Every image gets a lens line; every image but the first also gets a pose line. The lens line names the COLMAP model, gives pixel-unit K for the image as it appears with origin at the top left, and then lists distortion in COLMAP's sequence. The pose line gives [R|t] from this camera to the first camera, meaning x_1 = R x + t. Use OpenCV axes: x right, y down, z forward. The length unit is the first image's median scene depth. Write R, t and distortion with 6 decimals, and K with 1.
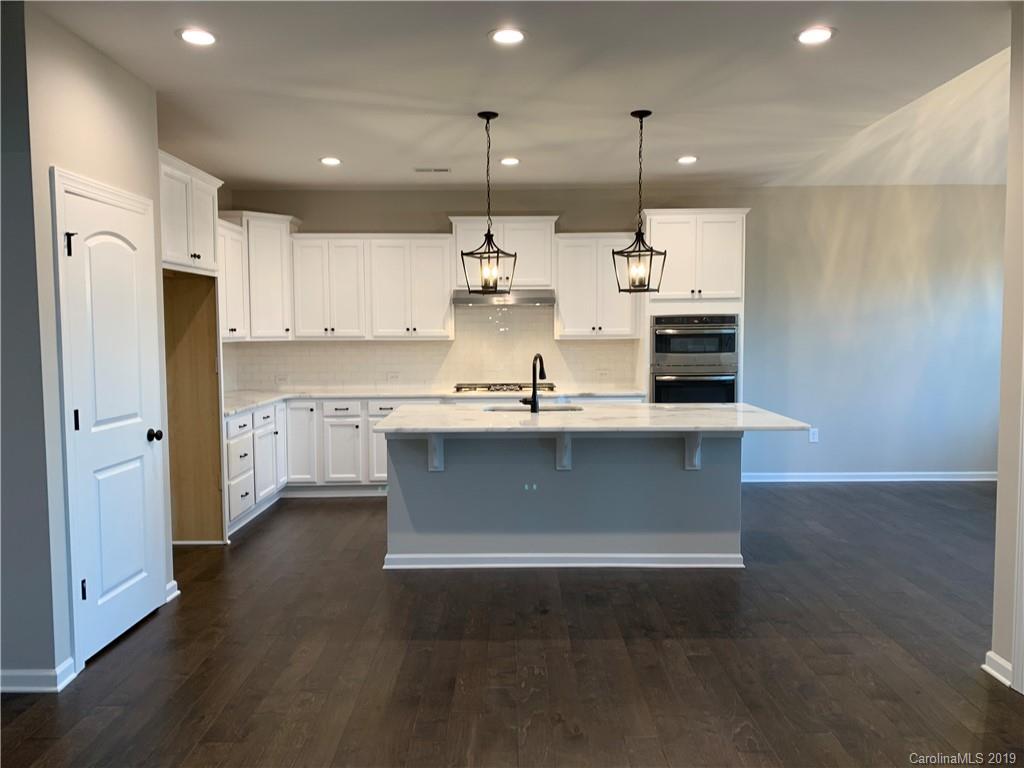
lens RADIAL K [[777.0, 0, 511.1], [0, 777.0, 398.1], [0, 0, 1]] dist [0.011350, 0.000884]
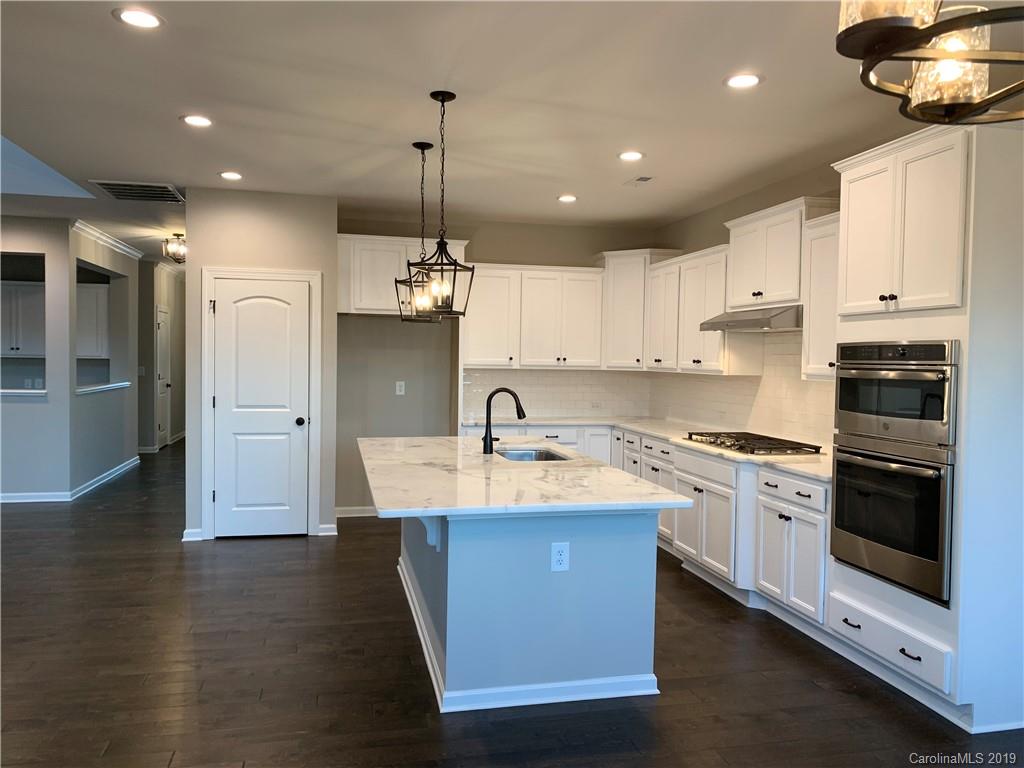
lens RADIAL K [[764.2, 0, 511.4], [0, 764.2, 427.2], [0, 0, 1]] dist [0.088260, -0.000093]
pose [[0.229113, 0.101305, -0.968114, 0.702179], [-0.102105, 0.991584, 0.079597, -0.067543], [0.968030, 0.080613, 0.237529, 0.644011]]
